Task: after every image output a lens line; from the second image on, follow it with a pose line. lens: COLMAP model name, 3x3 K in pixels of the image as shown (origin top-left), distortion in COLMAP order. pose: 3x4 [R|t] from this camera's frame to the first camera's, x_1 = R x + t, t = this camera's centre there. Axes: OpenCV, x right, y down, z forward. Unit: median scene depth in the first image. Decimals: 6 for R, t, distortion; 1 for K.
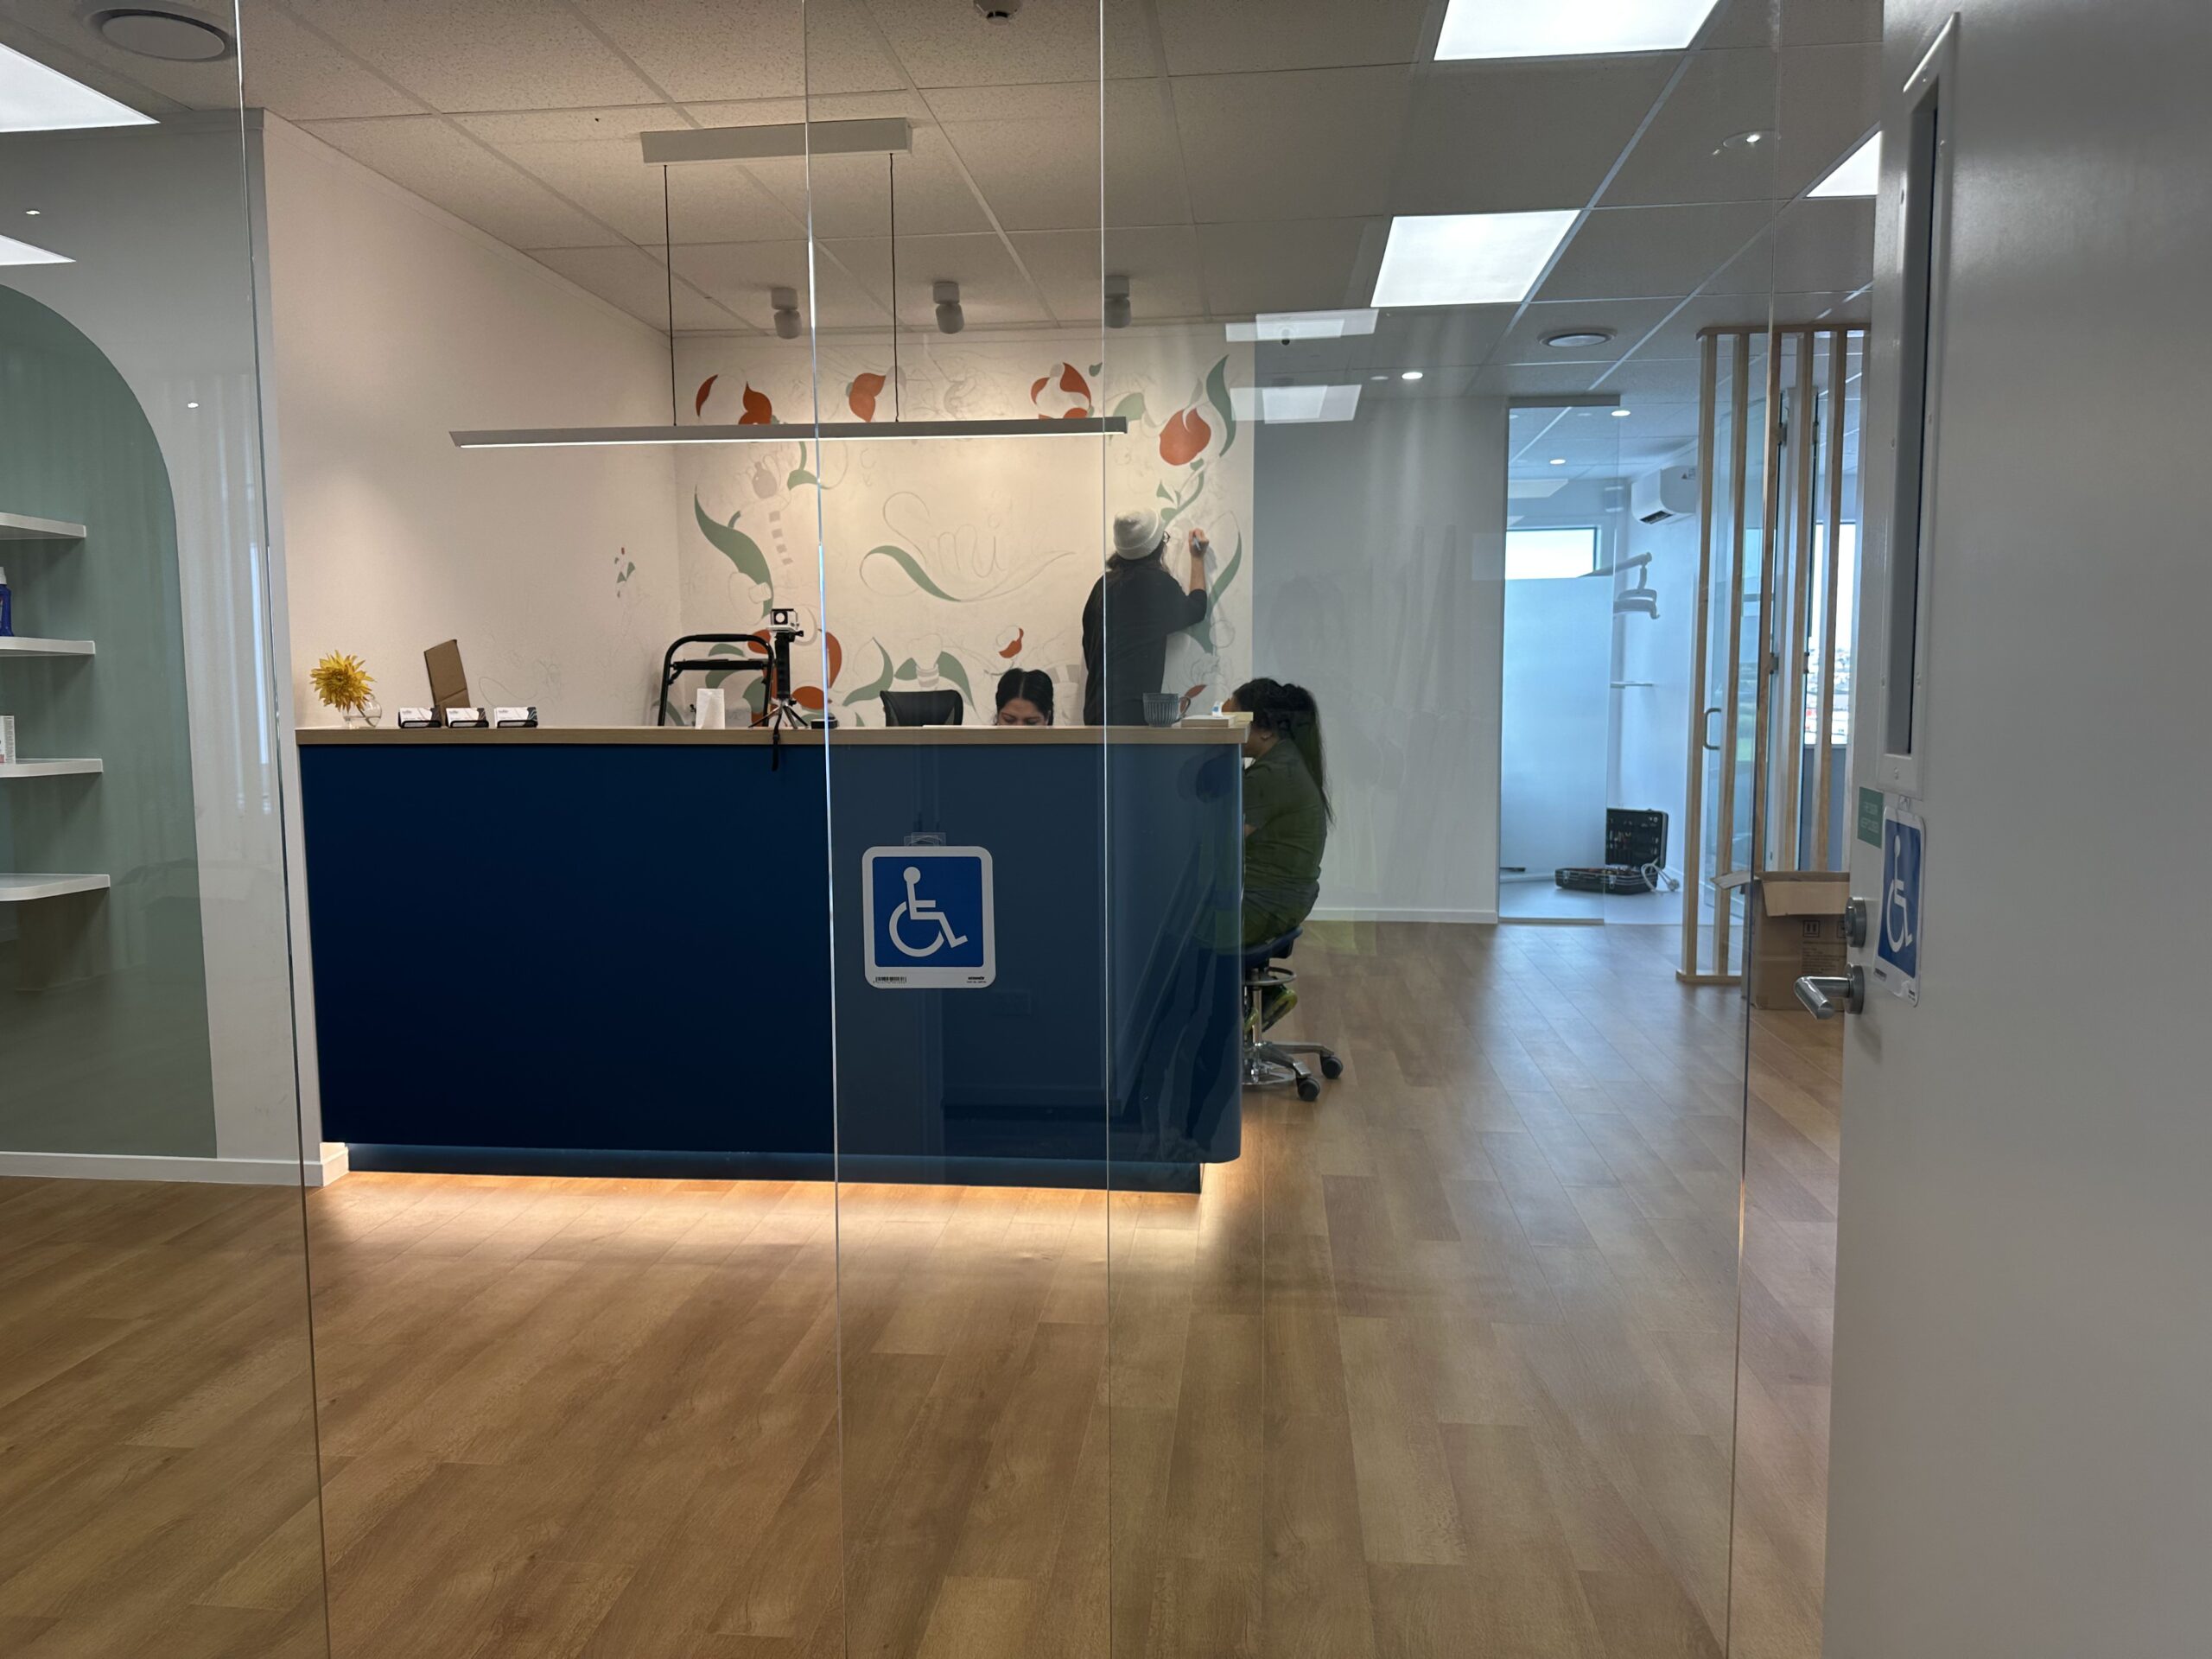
lens RADIAL K [[1549.1, 0, 1096.1], [0, 1549.1, 834.7], [0, 0, 1]] dist [0.132529, -0.193252]
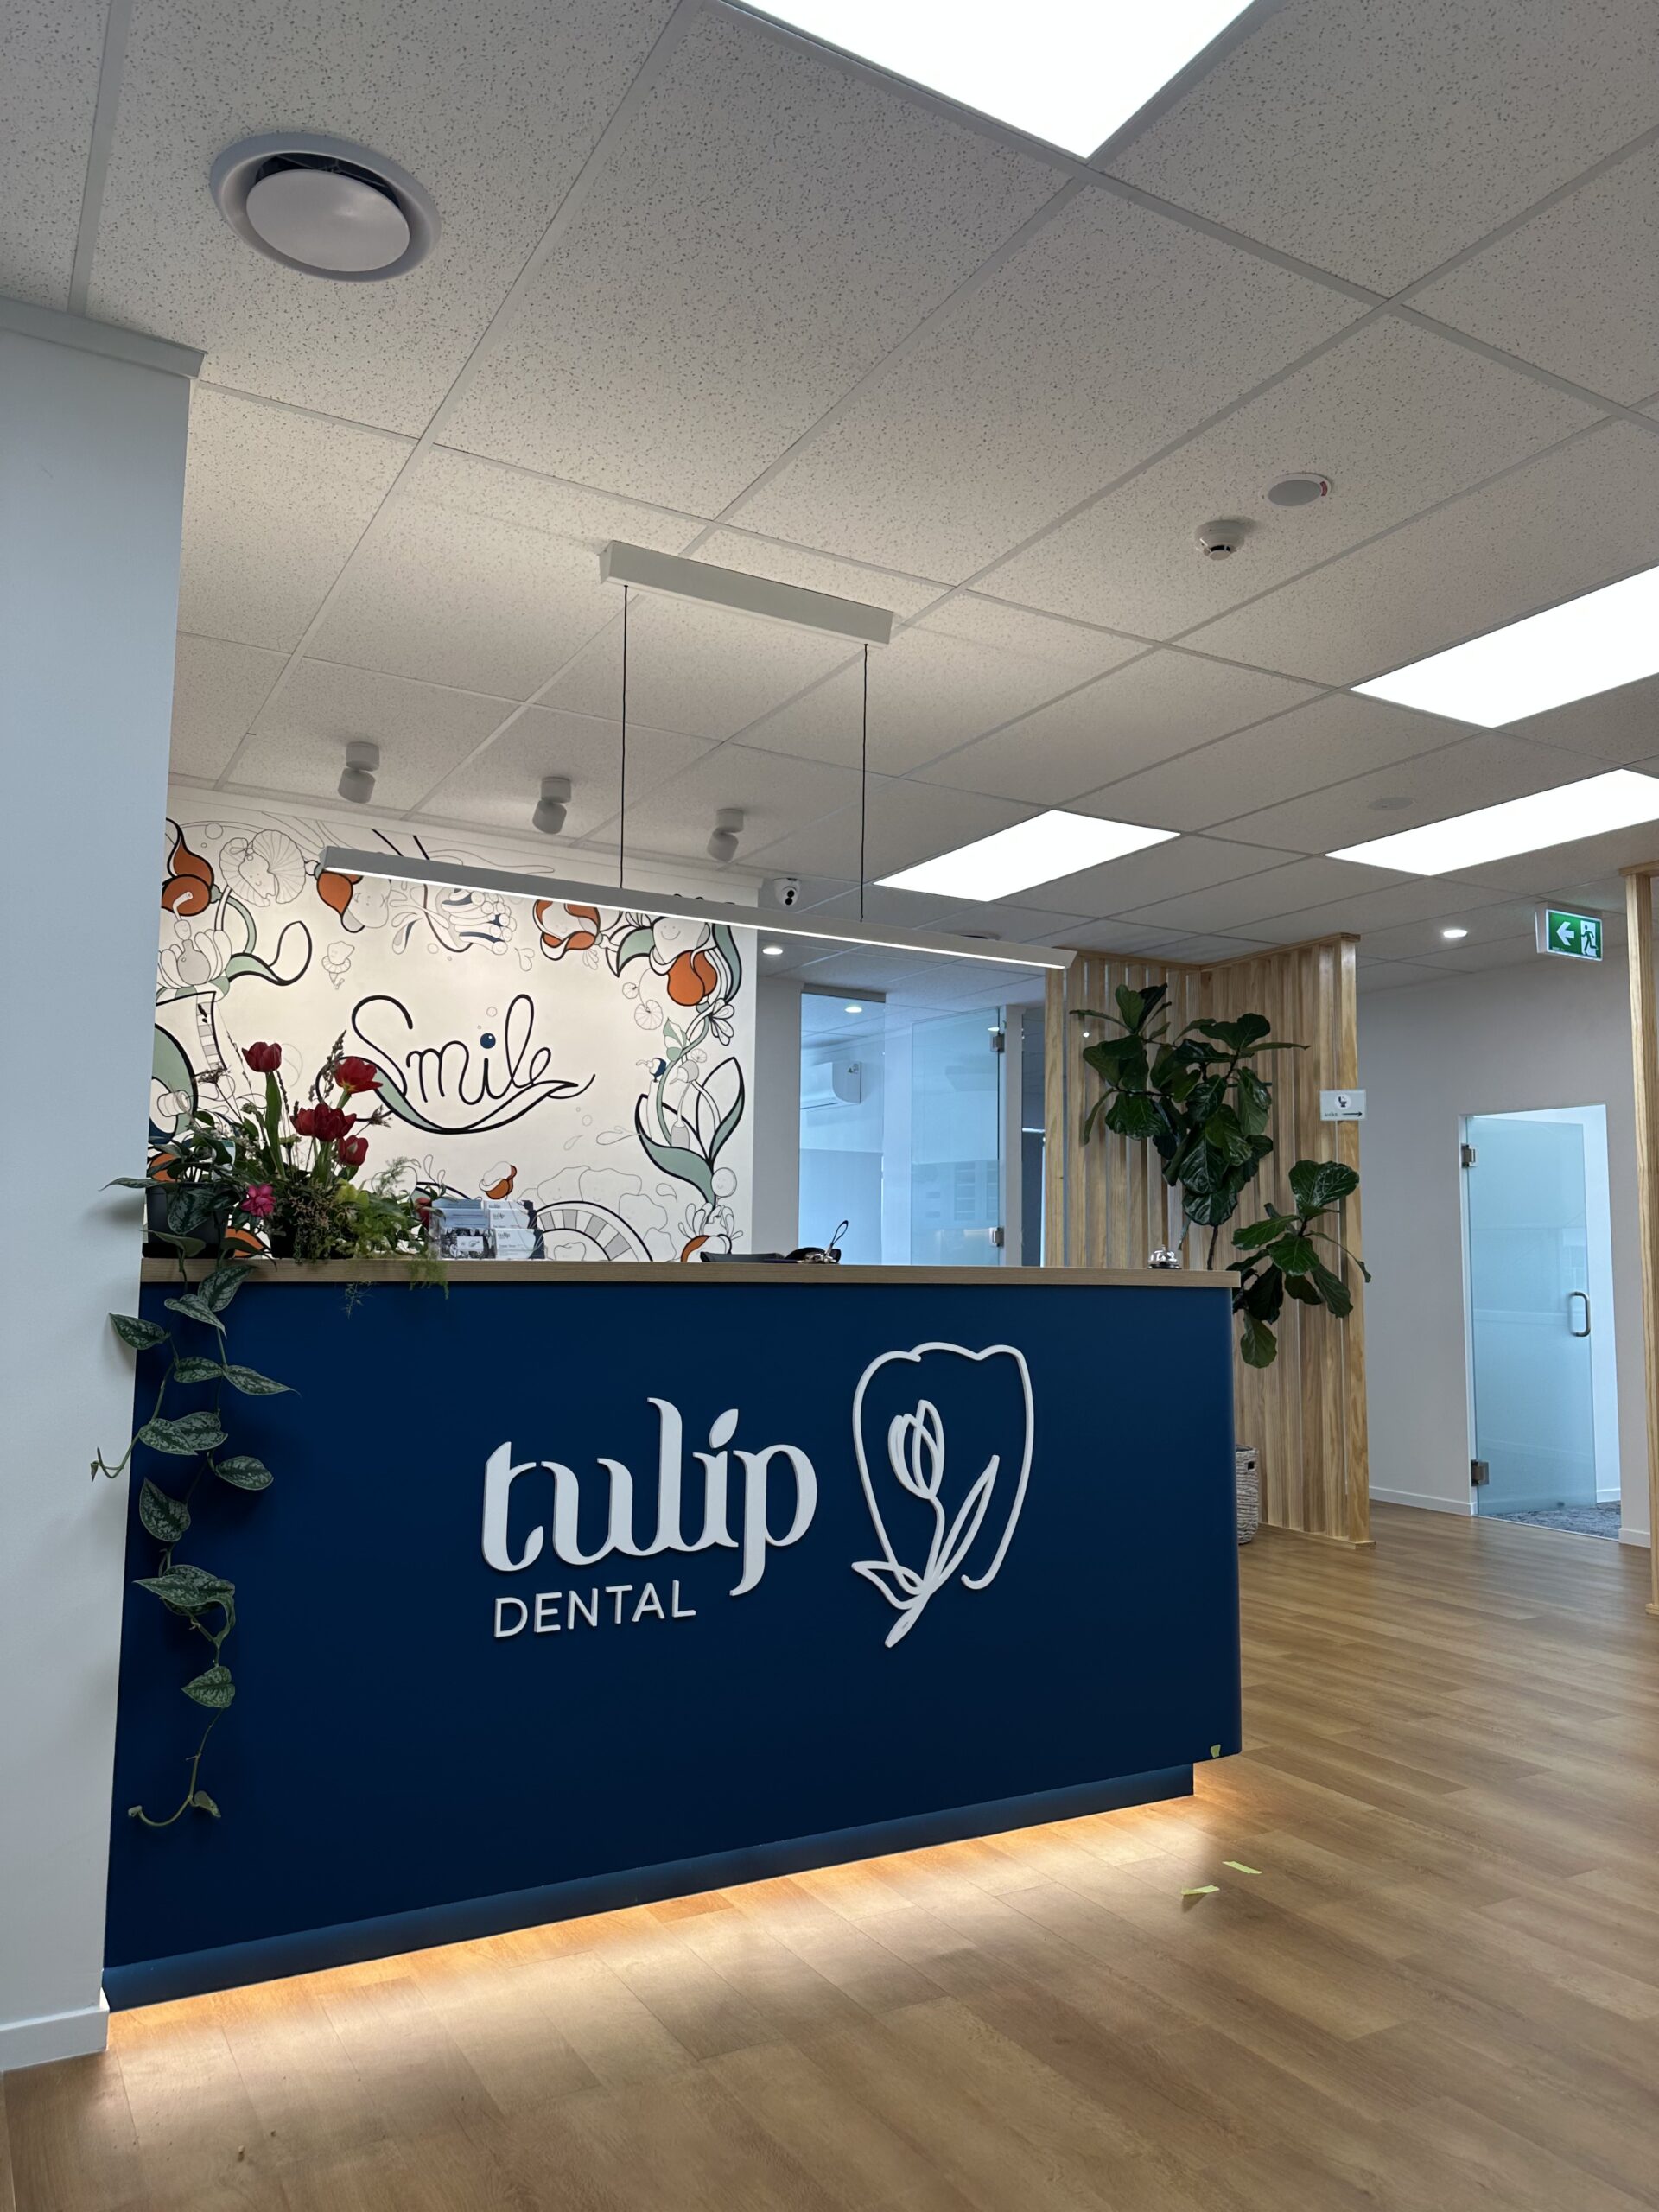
lens RADIAL K [[1549.1, 0, 825.5], [0, 1549.1, 1113.4], [0, 0, 1]] dist [0.132529, -0.193252]
pose [[0.801053, 0.079526, 0.593287, -0.664002], [0.036878, 0.982696, -0.181516, 0.002378], [-0.597456, 0.167284, 0.784259, 0.342986]]
